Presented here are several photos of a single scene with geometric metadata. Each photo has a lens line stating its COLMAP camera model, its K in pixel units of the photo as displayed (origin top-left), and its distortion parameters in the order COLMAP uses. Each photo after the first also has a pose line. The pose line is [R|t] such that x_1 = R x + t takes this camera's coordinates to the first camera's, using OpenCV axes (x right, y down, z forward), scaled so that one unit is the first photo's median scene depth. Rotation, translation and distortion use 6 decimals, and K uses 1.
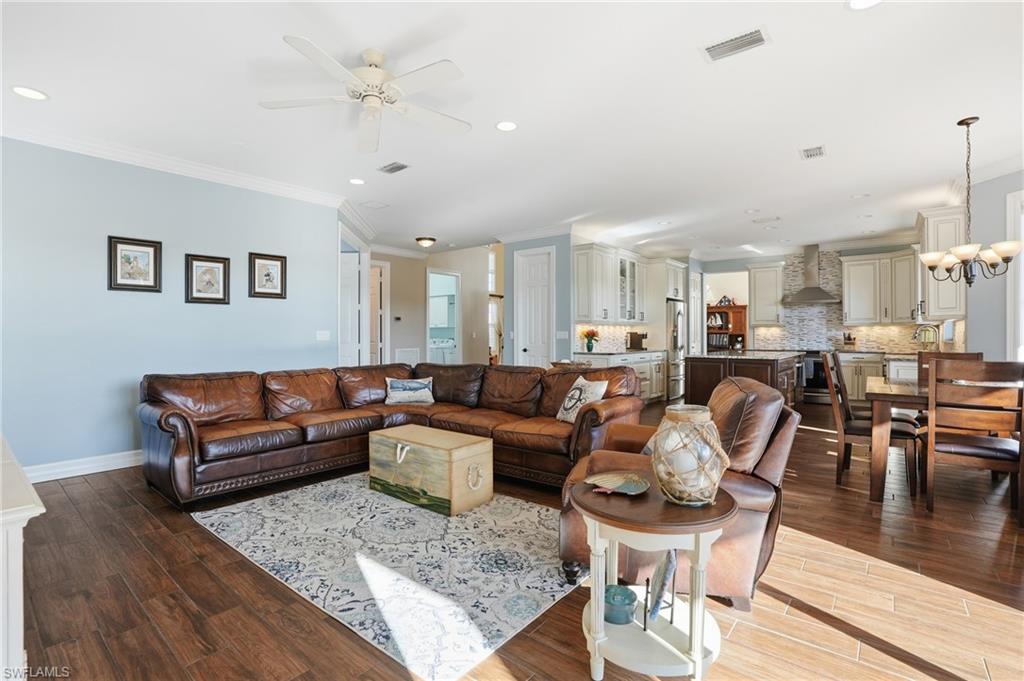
lens RADIAL K [[476.2, 0, 516.1], [0, 476.2, 330.6], [0, 0, 1]] dist [-0.058471, 0.020973]
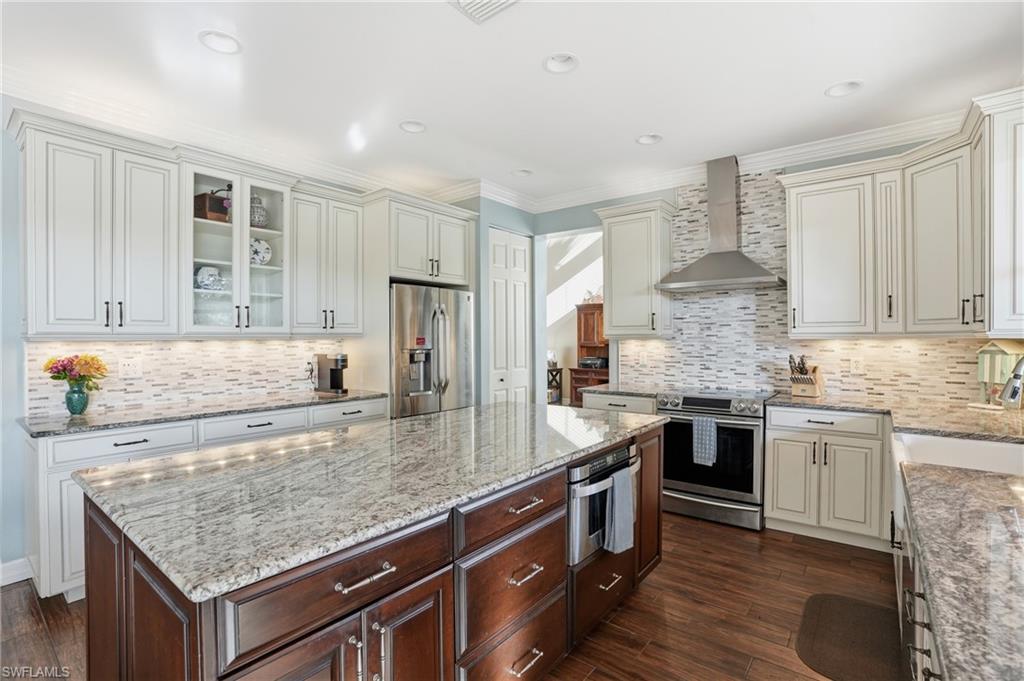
lens RADIAL K [[476.2, 0, 511.7], [0, 476.2, 339.0], [0, 0, 1]] dist [-0.058471, 0.020973]
pose [[0.999913, -0.005373, 0.012083, 0.446205], [0.005232, 0.999919, 0.011596, -0.016738], [-0.012144, -0.011532, 0.999860, 0.576612]]
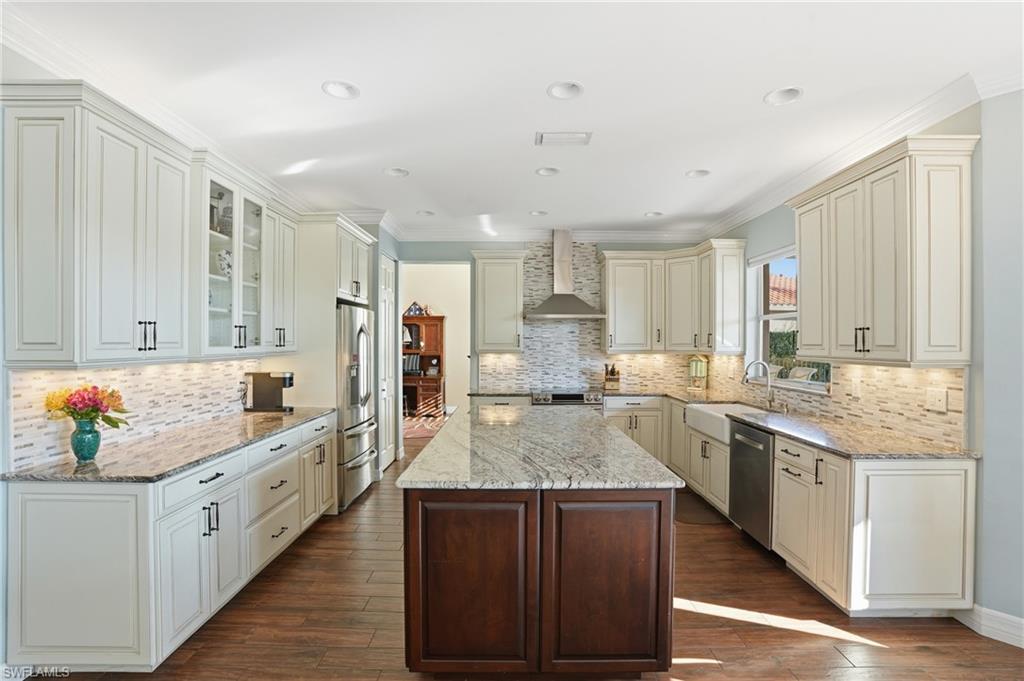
lens RADIAL K [[476.2, 0, 514.9], [0, 476.2, 341.9], [0, 0, 1]] dist [-0.058471, 0.020973]
pose [[0.776888, 0.000714, 0.629638, 0.166821], [-0.006996, 0.999947, 0.007497, -0.031918], [-0.629600, -0.010230, 0.776852, 0.548348]]
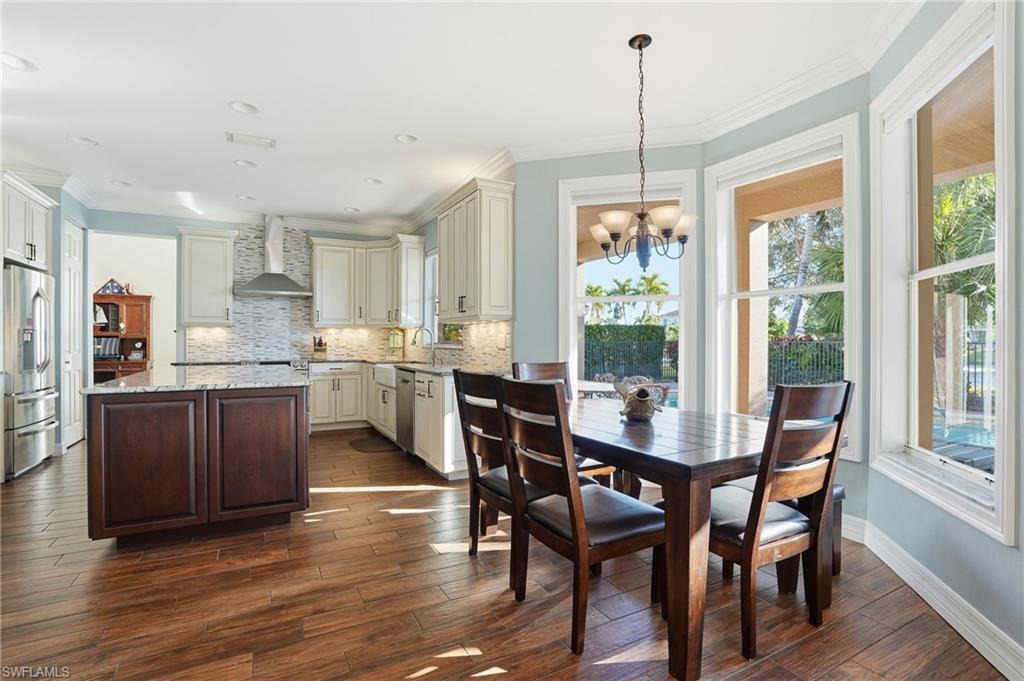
lens RADIAL K [[476.2, 0, 504.1], [0, 476.2, 339.1], [0, 0, 1]] dist [-0.058471, 0.020973]
pose [[0.390258, -0.000287, 0.920705, 0.104847], [-0.009123, 0.999950, 0.004179, 0.002834], [-0.920660, -0.010030, 0.390236, 0.403096]]
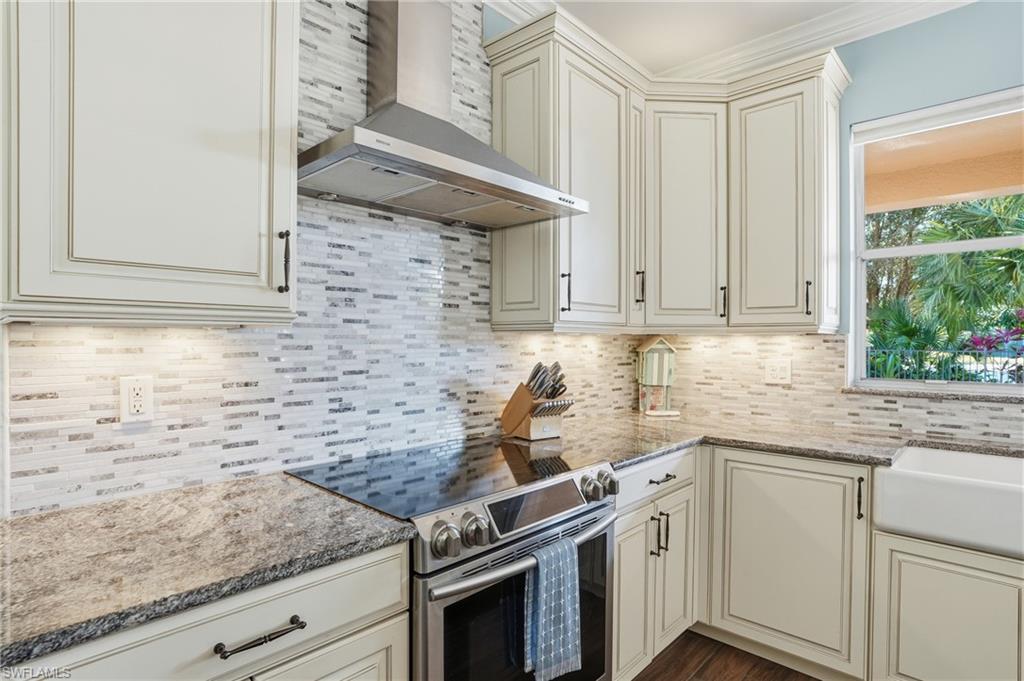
lens RADIAL K [[538.2, 0, 516.8], [0, 538.2, 343.5], [0, 0, 1]] dist [-0.038951, -0.000207]
pose [[0.060000, -0.006660, 0.998176, 0.451042], [-0.014062, 0.999873, 0.007517, -0.006871], [-0.998099, -0.014487, 0.059898, 1.000453]]
